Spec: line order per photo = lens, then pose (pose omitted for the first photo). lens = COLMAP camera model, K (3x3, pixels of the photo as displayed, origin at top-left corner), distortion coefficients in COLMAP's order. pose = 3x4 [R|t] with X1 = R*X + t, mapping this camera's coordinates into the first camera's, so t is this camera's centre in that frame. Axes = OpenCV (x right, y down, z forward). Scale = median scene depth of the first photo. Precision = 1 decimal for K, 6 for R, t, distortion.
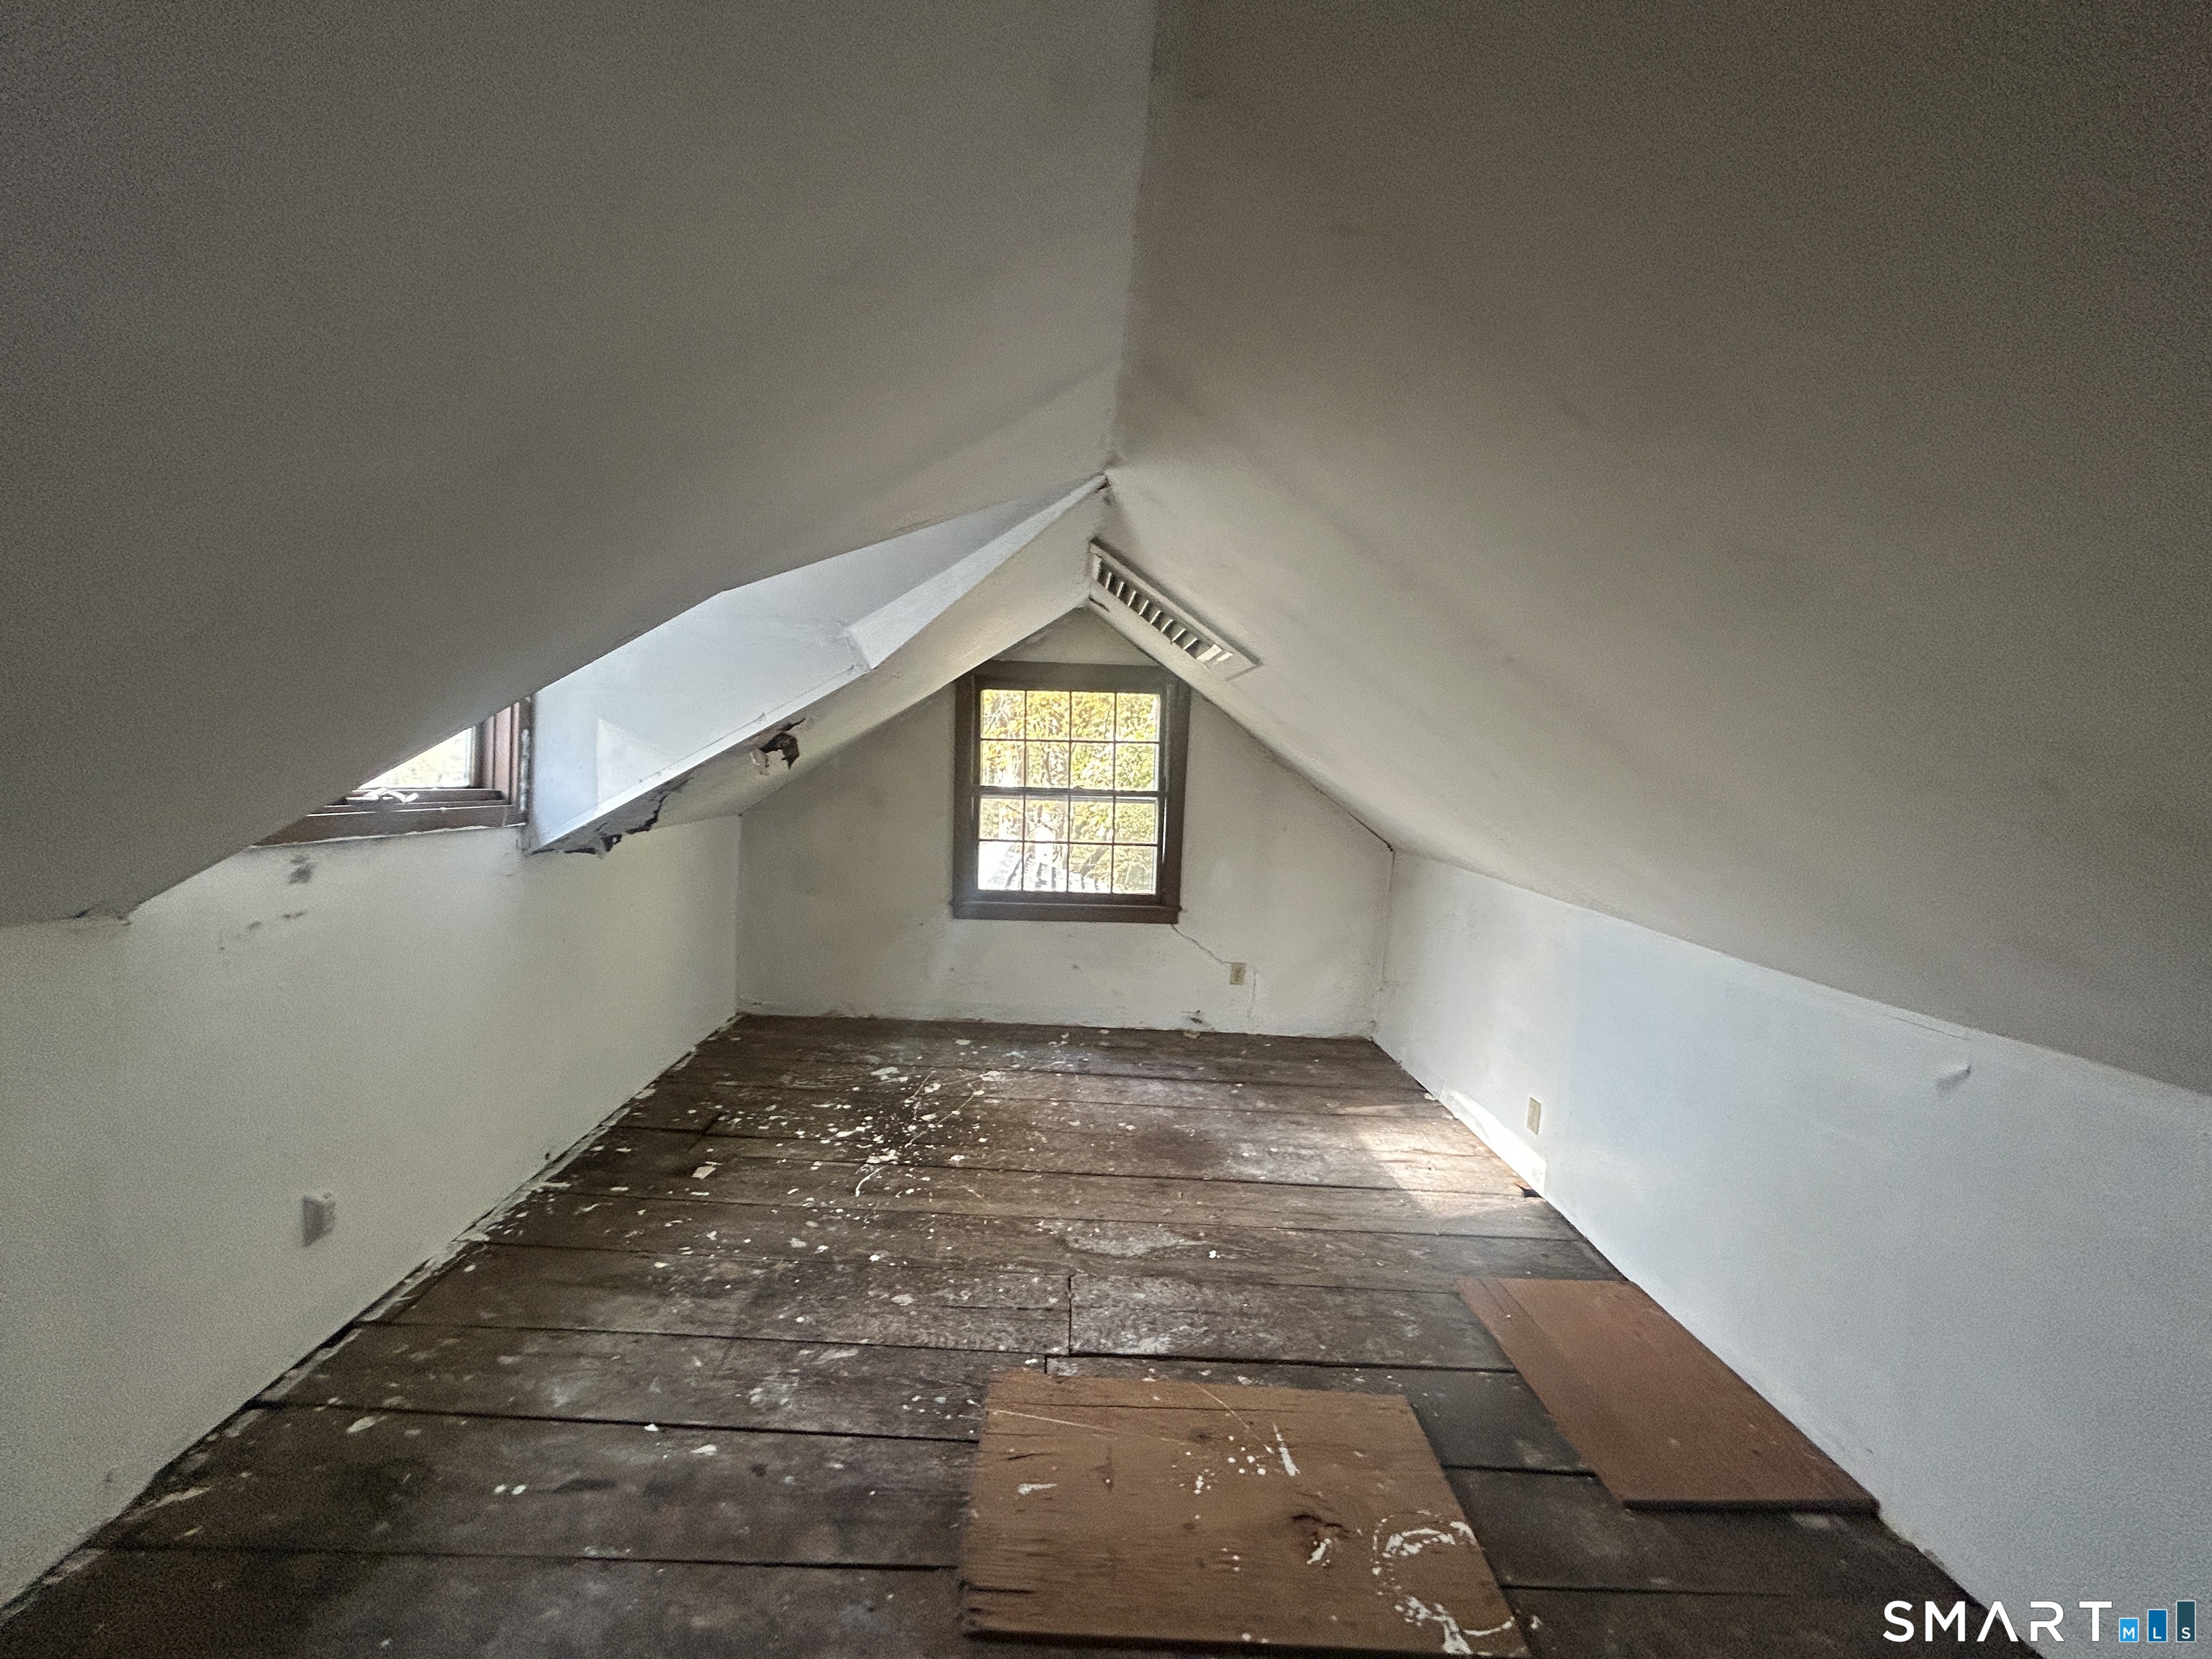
lens RADIAL K [[884.3, 0, 1116.2], [0, 884.3, 824.1], [0, 0, 1]] dist [-0.004625, 0.001419]
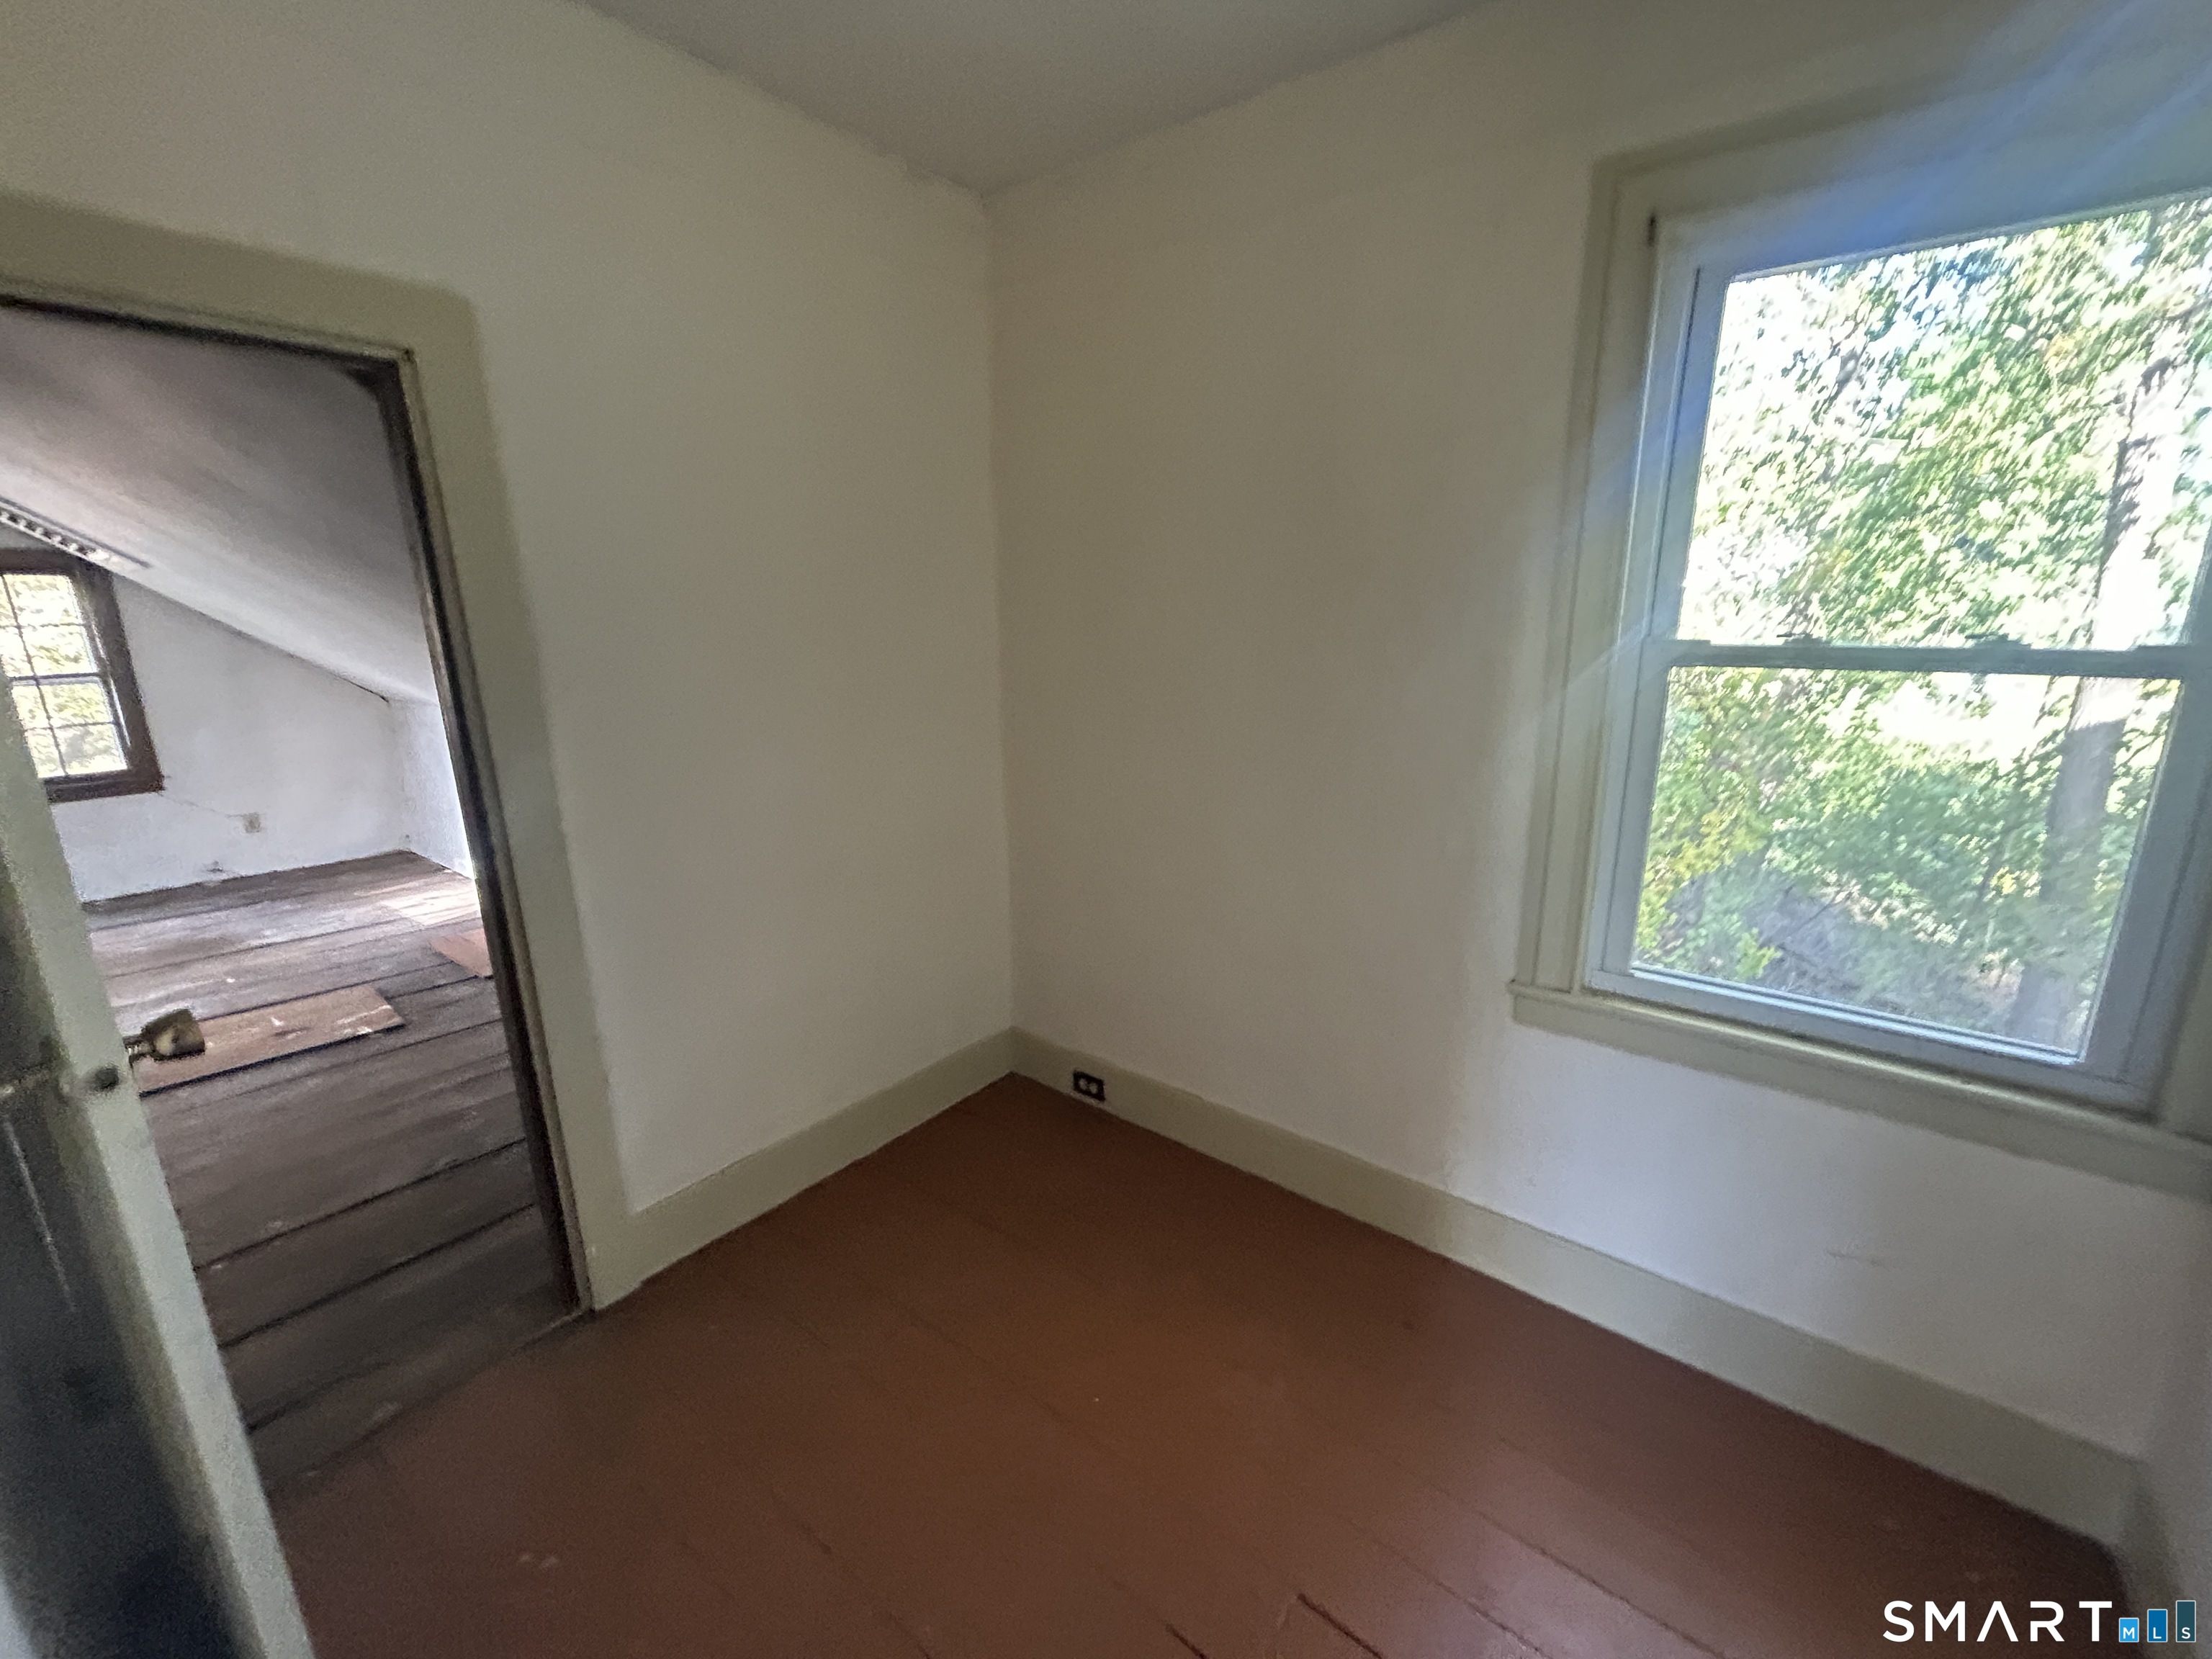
lens RADIAL K [[884.3, 0, 1100.9], [0, 884.3, 824.9], [0, 0, 1]] dist [-0.004625, 0.001419]
pose [[0.656769, -0.222834, 0.720417, 0.041296], [0.097299, 0.972398, 0.212072, 0.039950], [-0.747789, -0.069186, 0.660322, -0.703870]]
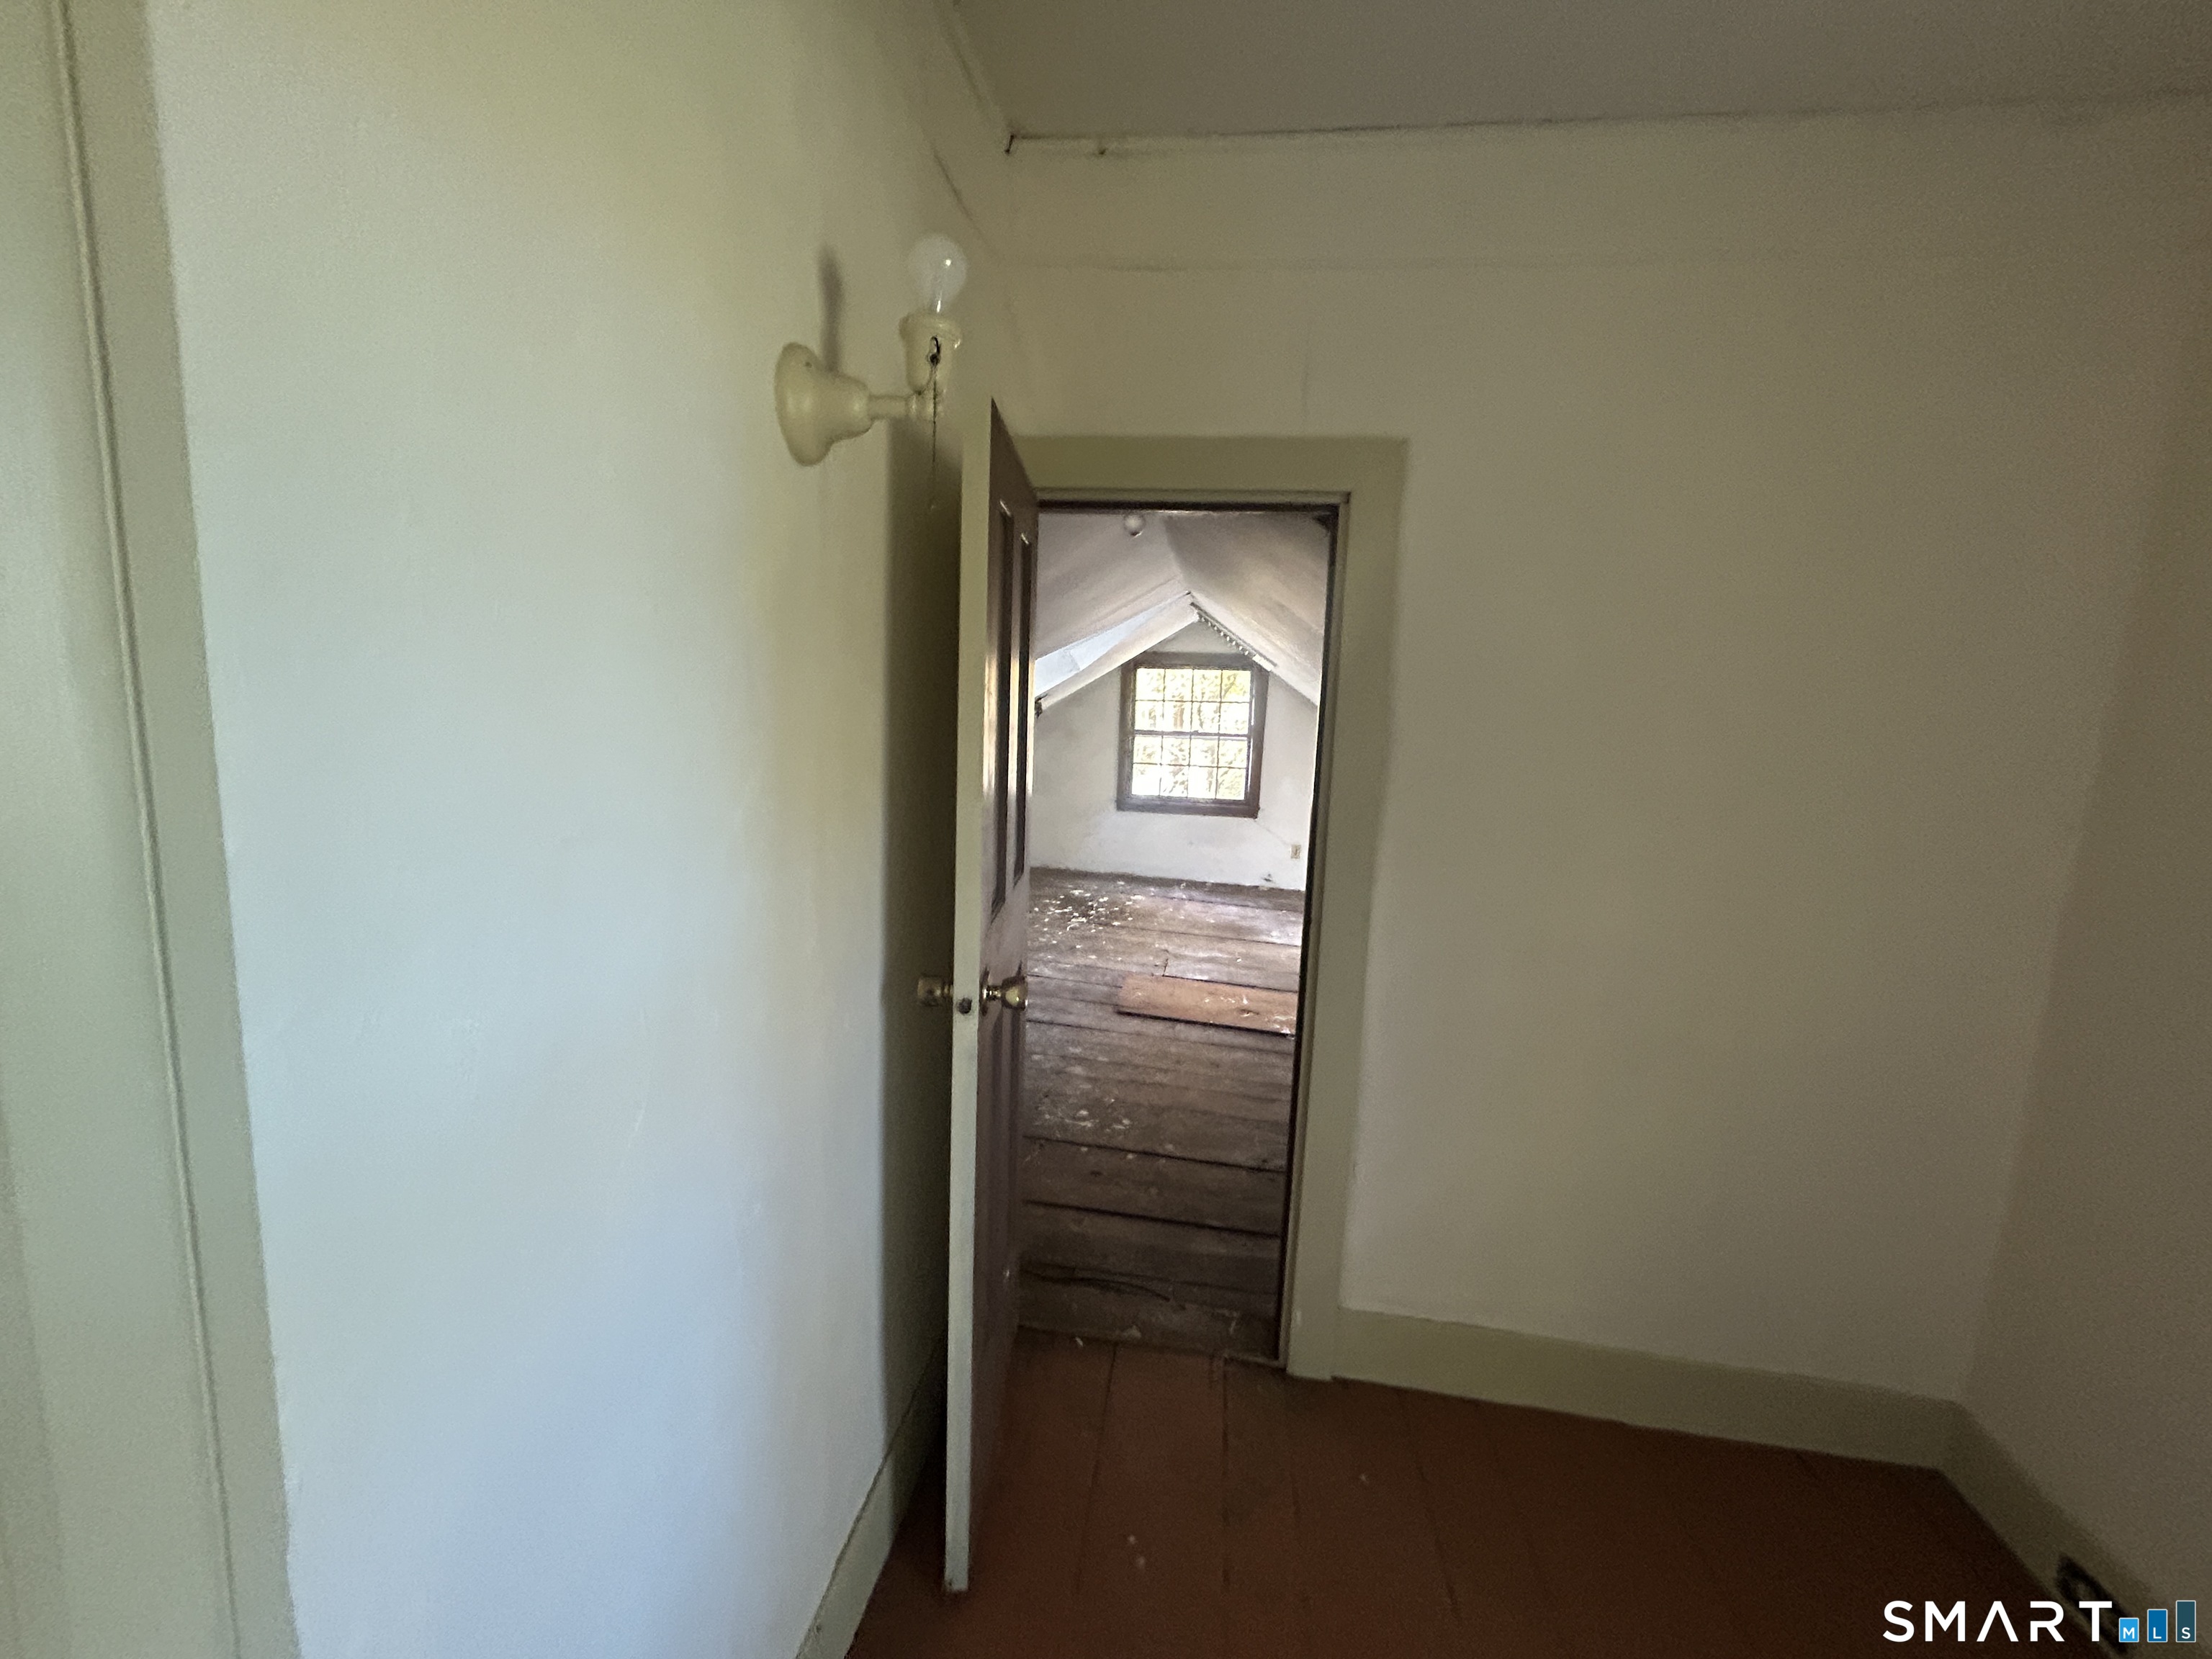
lens RADIAL K [[884.3, 0, 1104.5], [0, 884.3, 816.0], [0, 0, 1]] dist [-0.004625, 0.001419]
pose [[0.980116, 0.030801, -0.196018, 0.129474], [-0.020755, 0.998373, 0.053102, 0.036103], [0.197335, -0.047978, 0.979161, -0.690844]]
